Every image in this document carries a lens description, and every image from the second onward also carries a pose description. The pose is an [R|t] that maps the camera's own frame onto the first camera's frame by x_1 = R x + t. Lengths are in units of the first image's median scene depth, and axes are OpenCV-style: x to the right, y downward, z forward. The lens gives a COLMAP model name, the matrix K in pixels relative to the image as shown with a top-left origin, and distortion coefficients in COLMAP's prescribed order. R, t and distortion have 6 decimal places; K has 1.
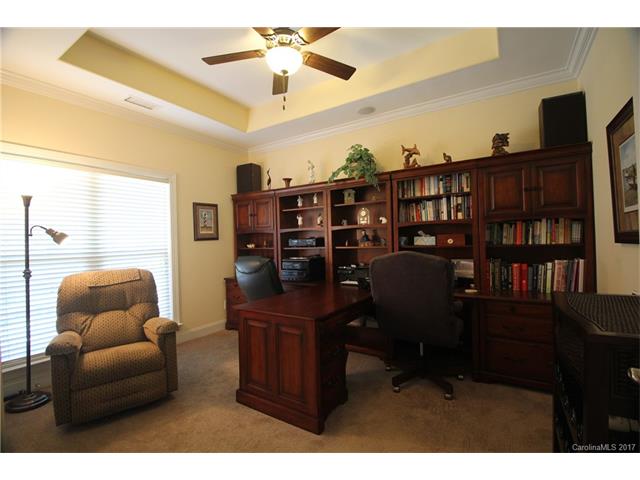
lens RADIAL K [[293.6, 0, 319.6], [0, 293.6, 240.4], [0, 0, 1]] dist [-0.001363, 0.000019]
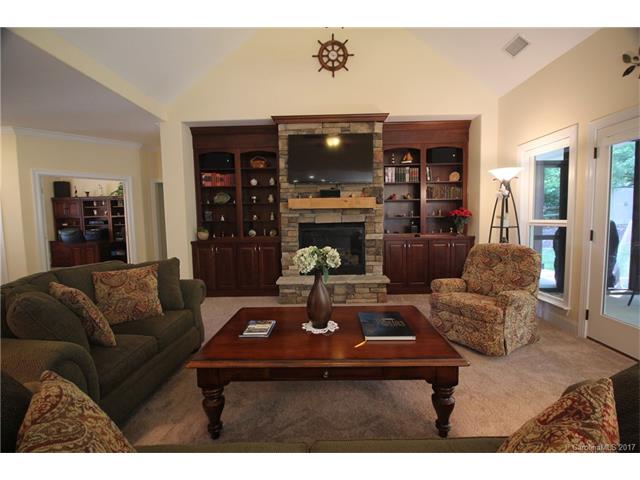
lens RADIAL K [[293.6, 0, 321.0], [0, 293.6, 240.8], [0, 0, 1]] dist [-0.001363, 0.000019]
pose [[0.855596, -0.029362, 0.516811, 0.235336], [-0.003809, 0.998006, 0.063006, -0.001325], [-0.517630, -0.055876, 0.853778, -1.740217]]
